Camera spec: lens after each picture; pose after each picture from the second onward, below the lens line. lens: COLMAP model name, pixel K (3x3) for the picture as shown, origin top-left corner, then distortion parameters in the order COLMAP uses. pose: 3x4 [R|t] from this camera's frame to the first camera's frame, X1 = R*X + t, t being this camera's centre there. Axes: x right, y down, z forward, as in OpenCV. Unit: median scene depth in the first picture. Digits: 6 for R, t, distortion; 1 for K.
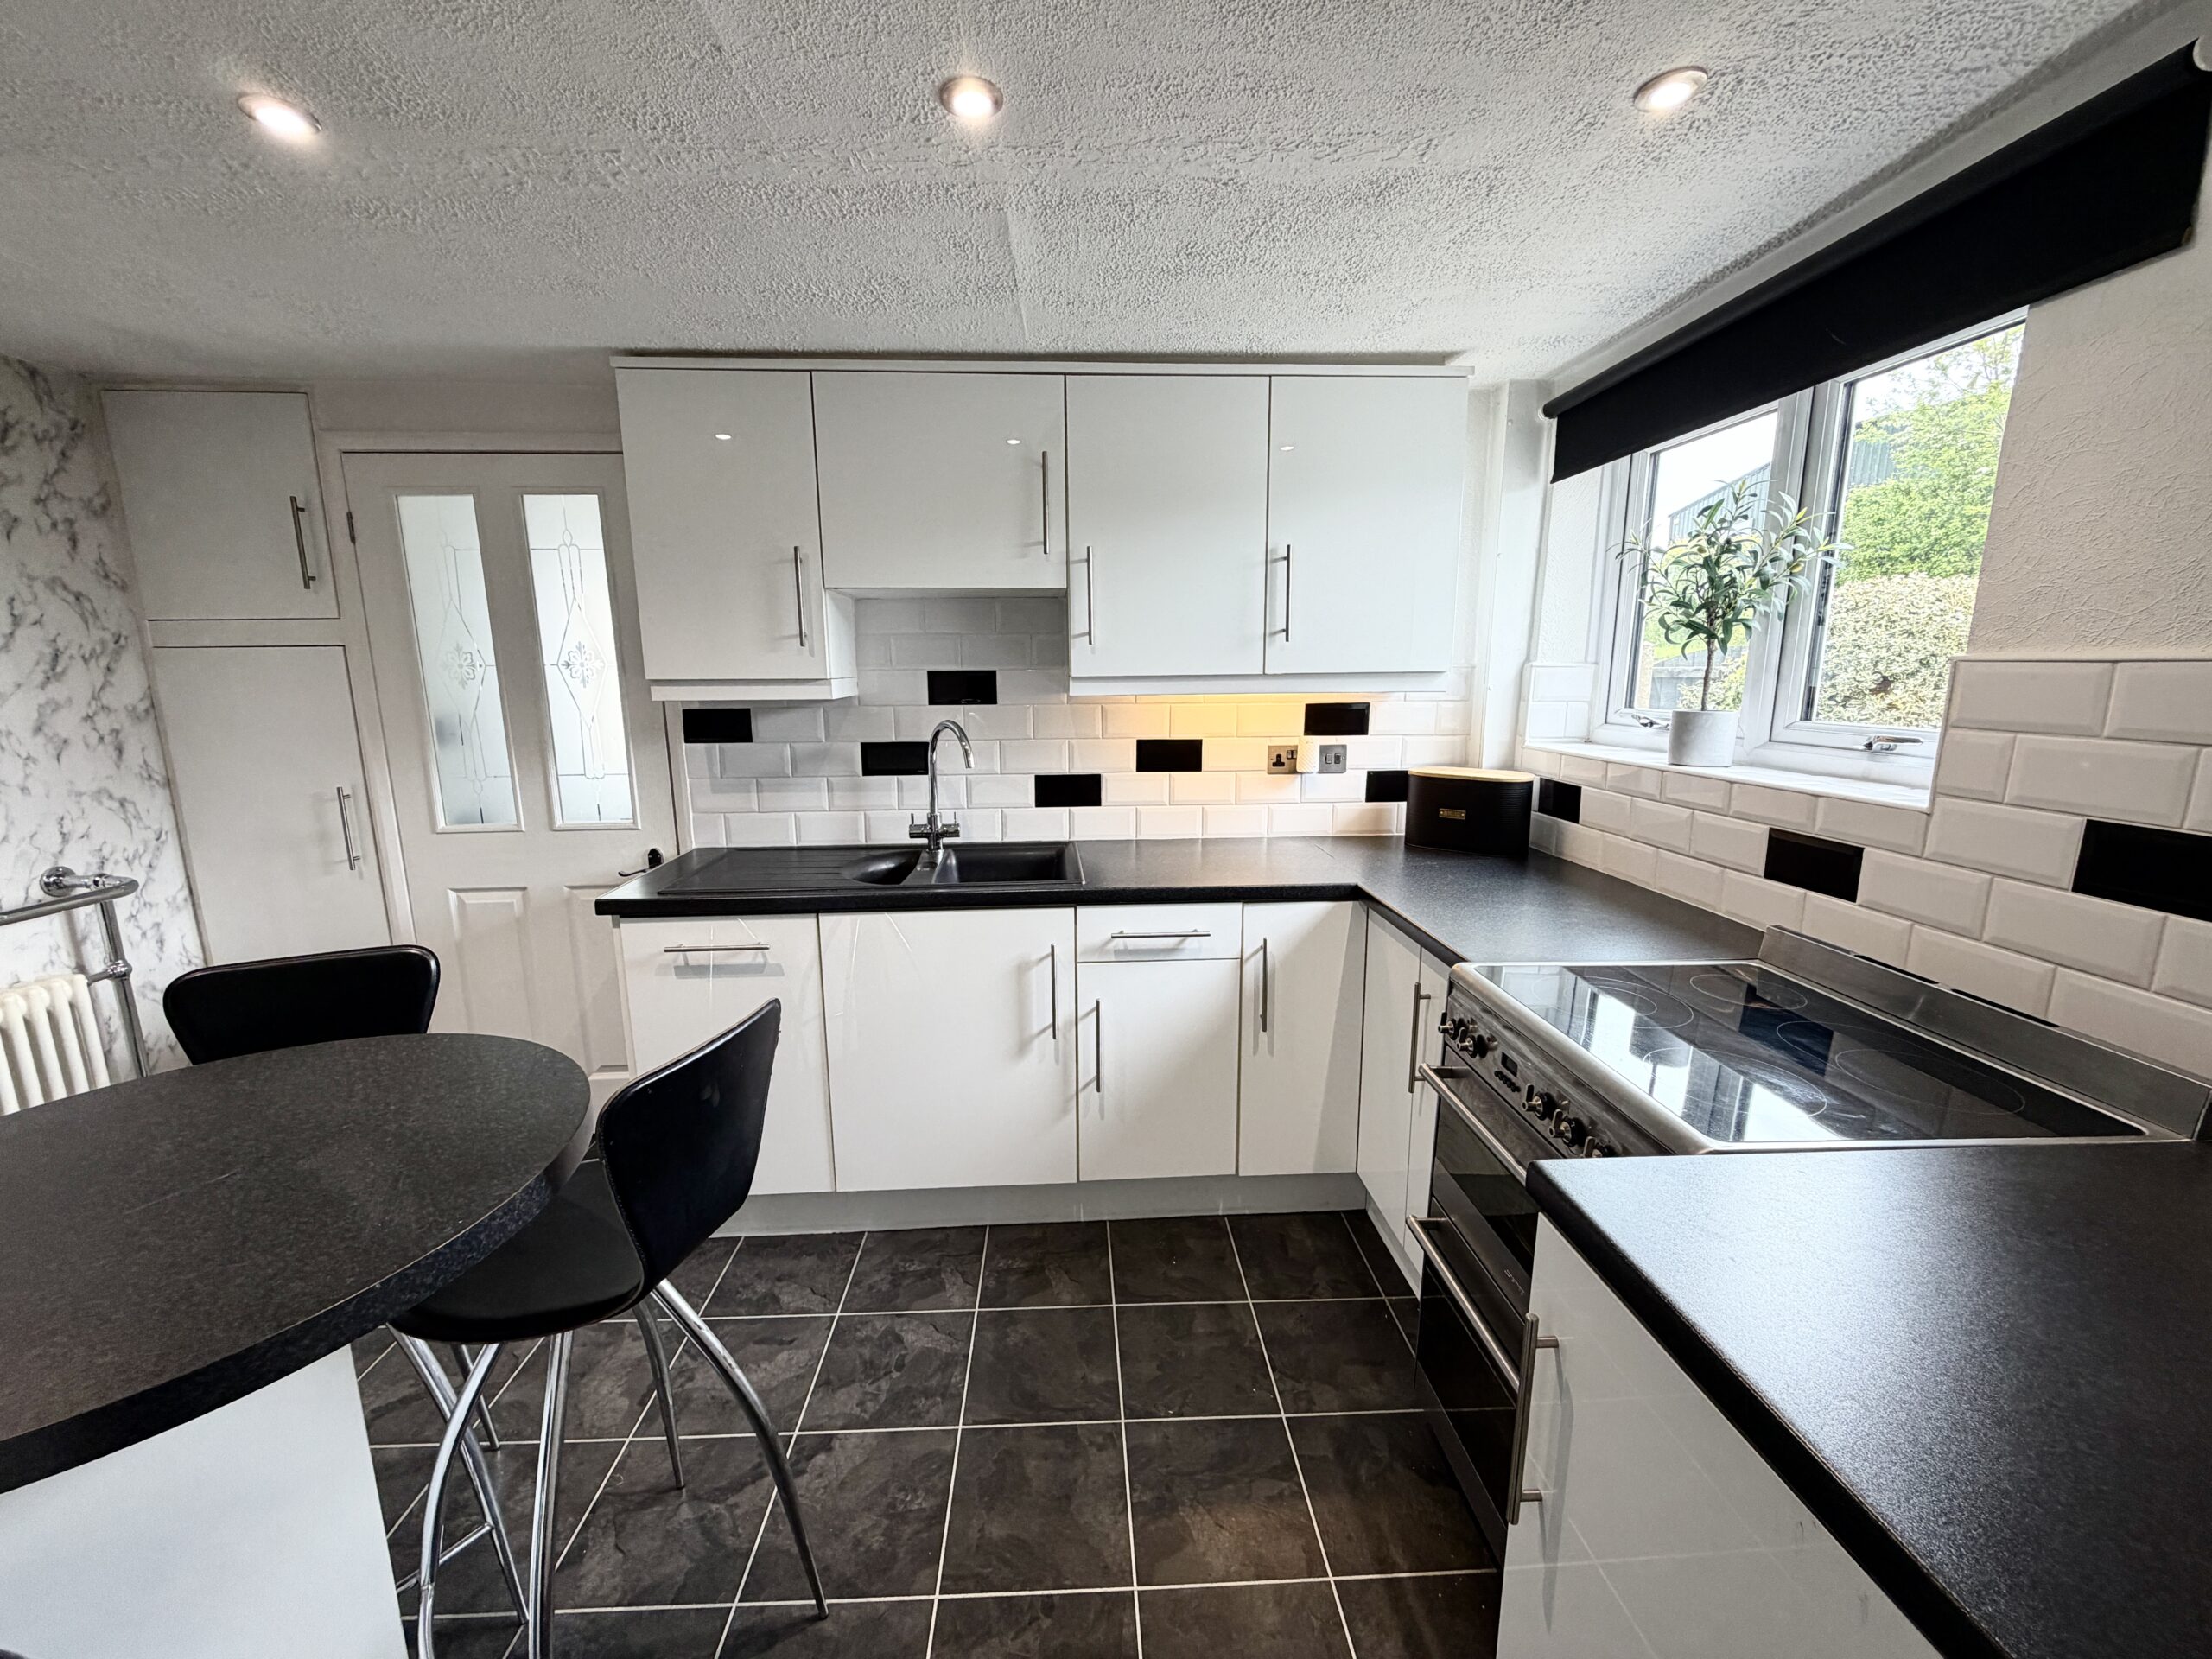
lens RADIAL K [[881.8, 0, 1101.4], [0, 881.8, 834.4], [0, 0, 1]] dist [-0.003506, 0.000581]
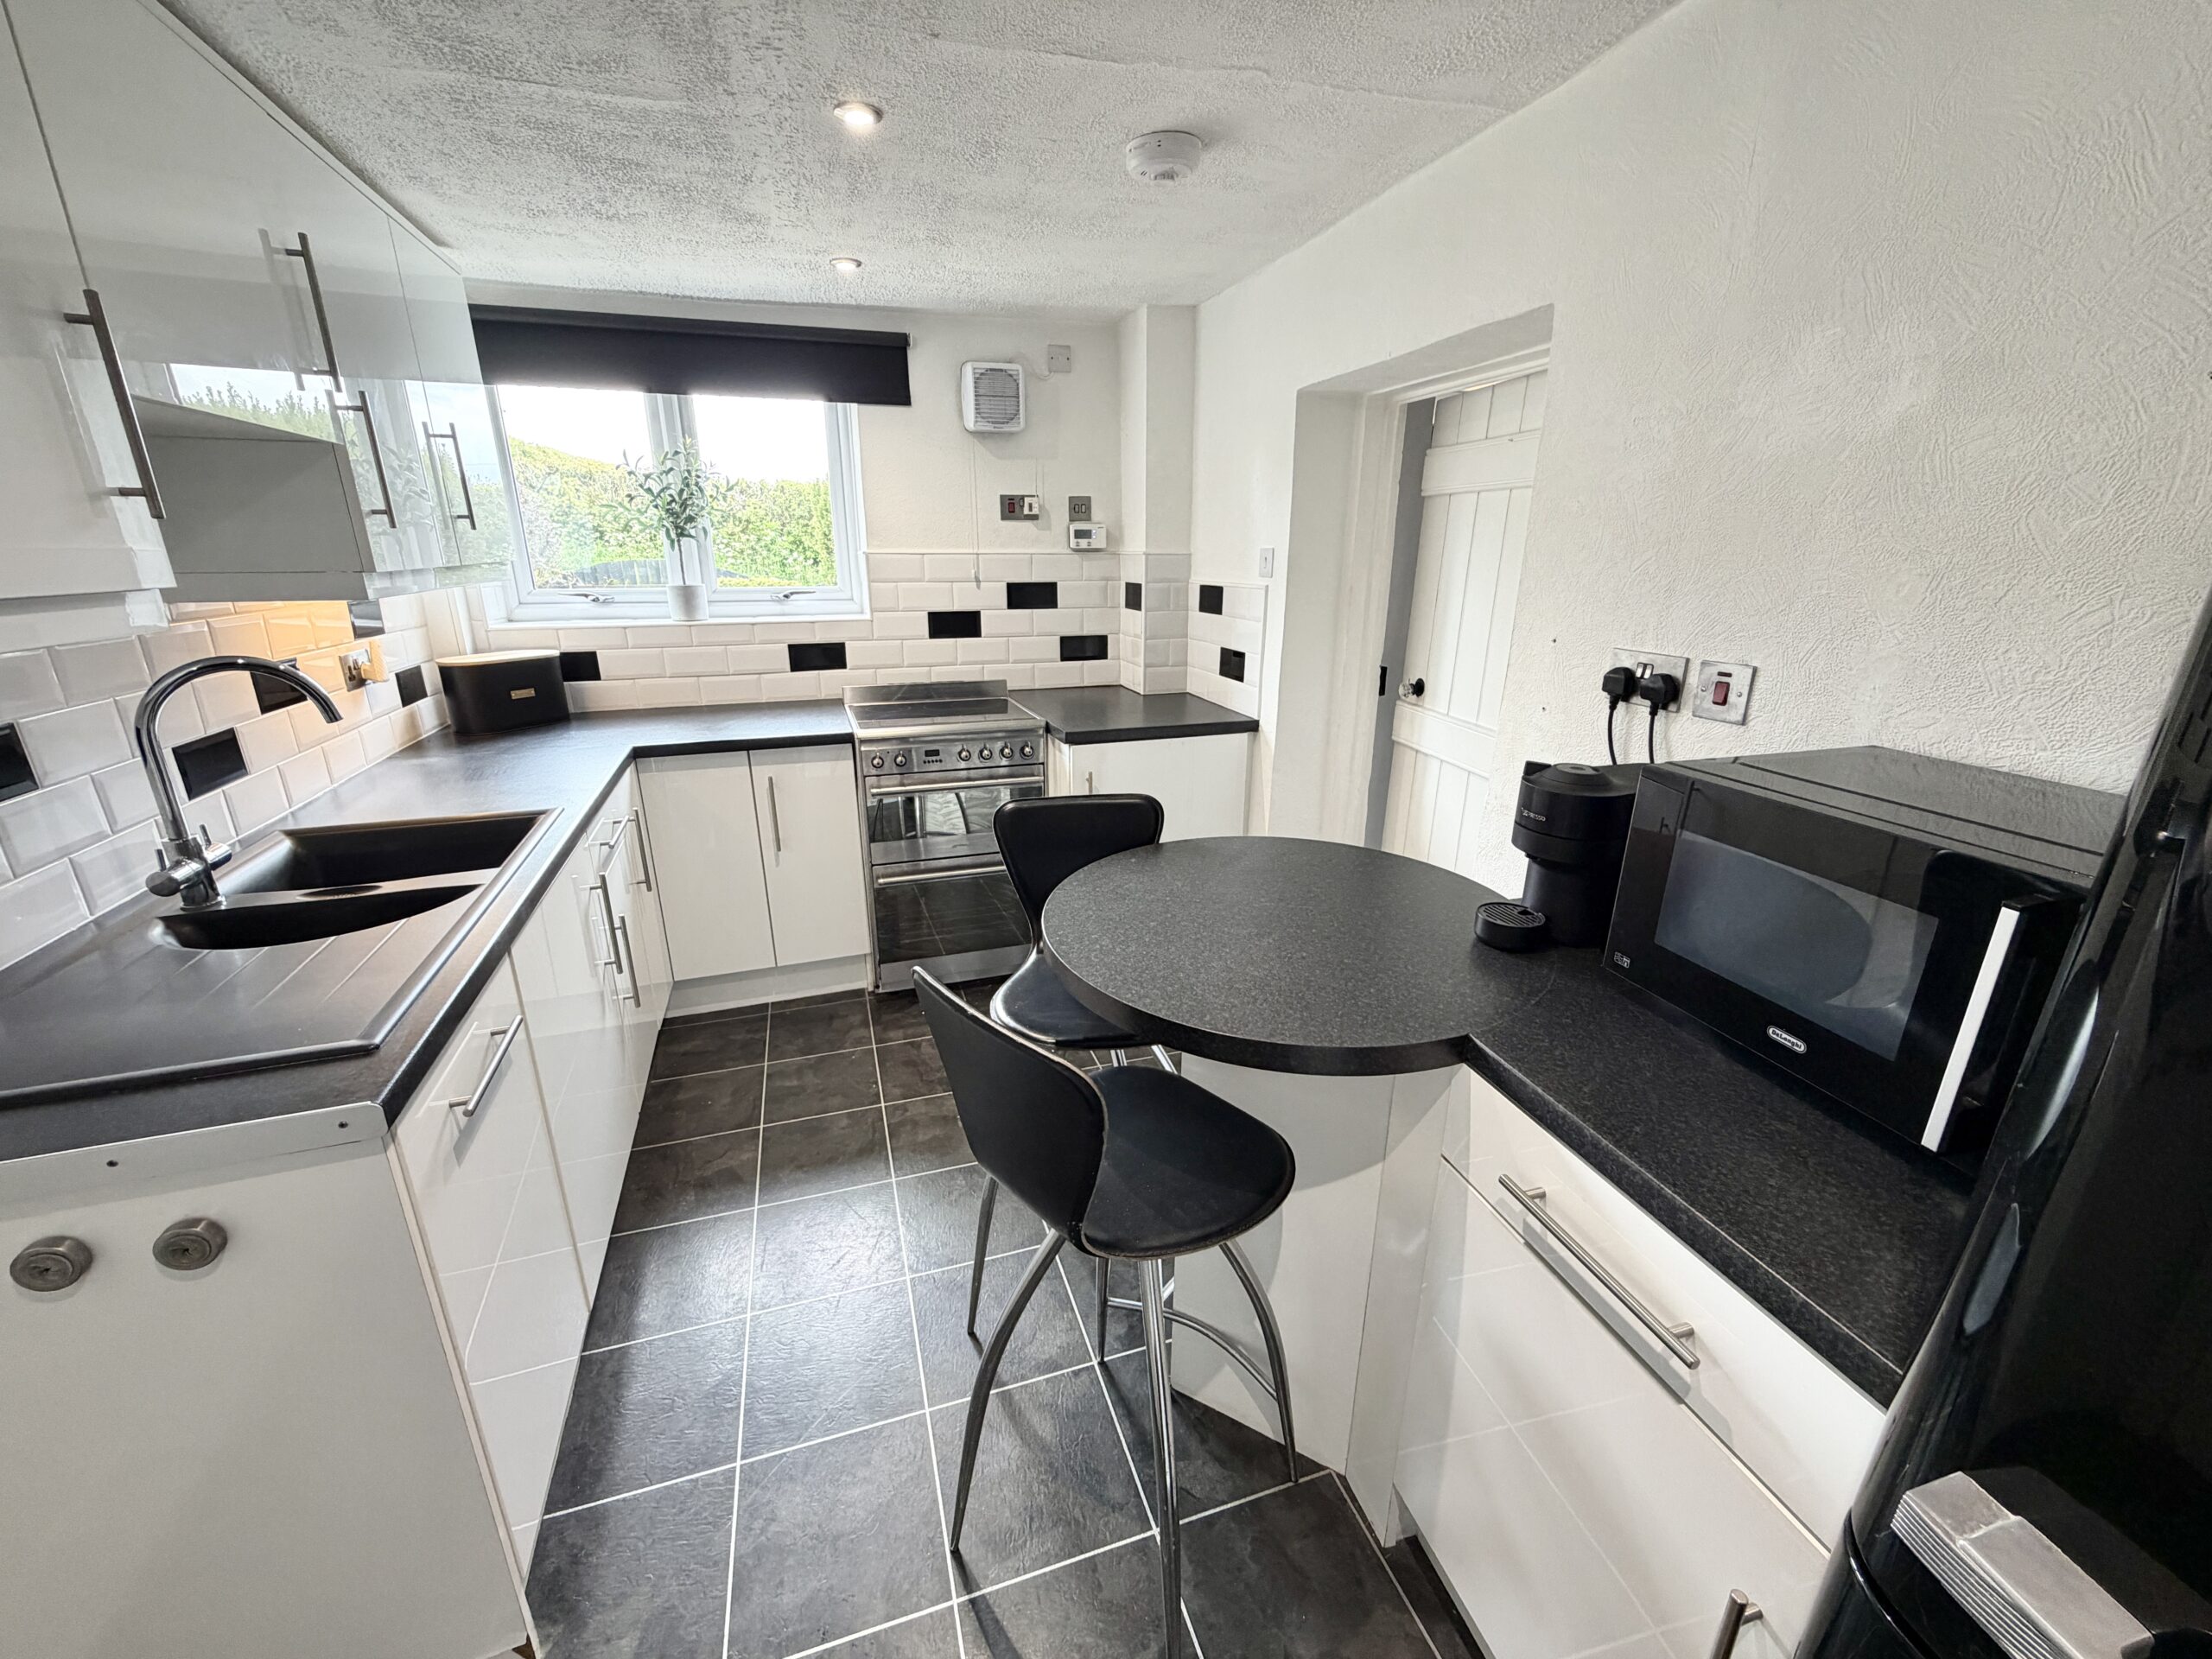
lens RADIAL K [[881.8, 0, 1101.1], [0, 881.8, 833.6], [0, 0, 1]] dist [-0.003506, 0.000581]
pose [[-0.277147, -0.289597, 0.916146, -1.107737], [0.178267, 0.921443, 0.345200, -0.145013], [-0.944145, 0.258990, -0.203750, 0.753086]]
